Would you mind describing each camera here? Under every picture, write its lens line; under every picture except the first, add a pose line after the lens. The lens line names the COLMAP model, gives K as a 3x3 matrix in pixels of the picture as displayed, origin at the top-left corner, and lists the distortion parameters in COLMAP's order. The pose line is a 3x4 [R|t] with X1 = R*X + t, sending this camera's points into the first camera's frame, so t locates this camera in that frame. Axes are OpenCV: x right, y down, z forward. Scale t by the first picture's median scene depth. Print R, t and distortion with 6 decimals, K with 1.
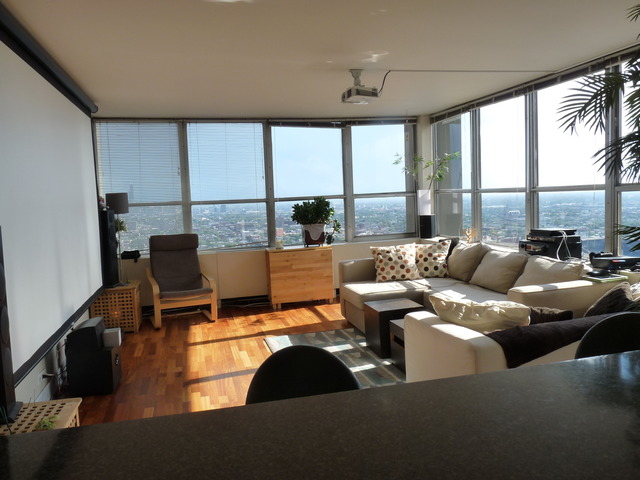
lens RADIAL K [[509.8, 0, 320.3], [0, 509.8, 242.2], [0, 0, 1]] dist [0.013254, -0.057507]
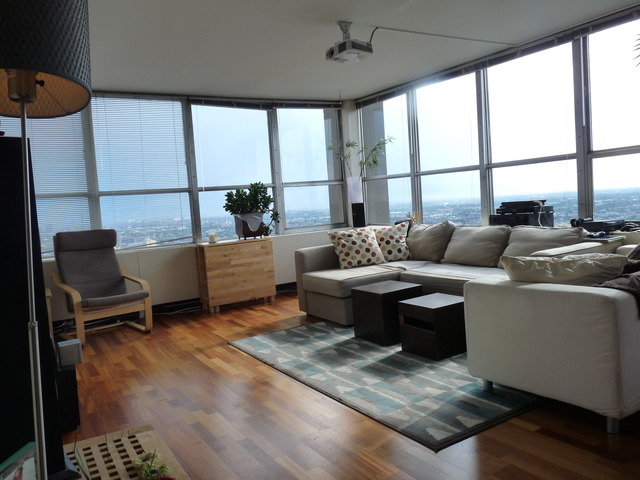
lens RADIAL K [[509.8, 0, 316.4], [0, 509.8, 239.2], [0, 0, 1]] dist [0.013254, -0.057507]
pose [[0.955838, -0.046550, 0.290183, -0.192080], [0.055818, 0.998159, -0.023740, 0.043293], [-0.288543, 0.038889, 0.956677, 0.136360]]
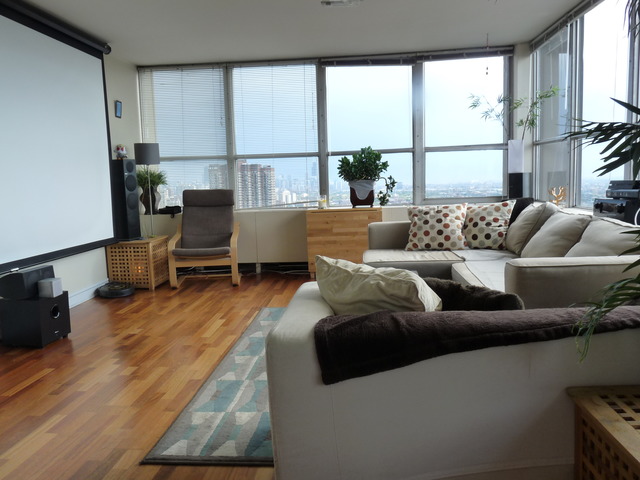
lens RADIAL K [[509.8, 0, 320.6], [0, 509.8, 242.5], [0, 0, 1]] dist [0.013254, -0.057507]
pose [[0.942034, 0.050490, -0.331697, 0.241557], [-0.035621, 0.998076, 0.050758, 0.030339], [0.333621, -0.036000, 0.942020, 0.217077]]
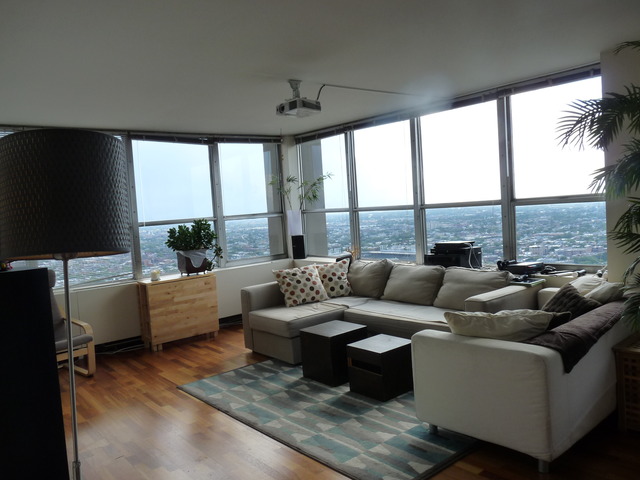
lens RADIAL K [[509.8, 0, 314.4], [0, 509.8, 241.5], [0, 0, 1]] dist [0.013254, -0.057507]
pose [[0.906165, -0.044177, 0.420611, -0.231120], [0.064272, 0.997363, -0.033715, -0.007599], [-0.418012, 0.057585, 0.906615, 0.116748]]
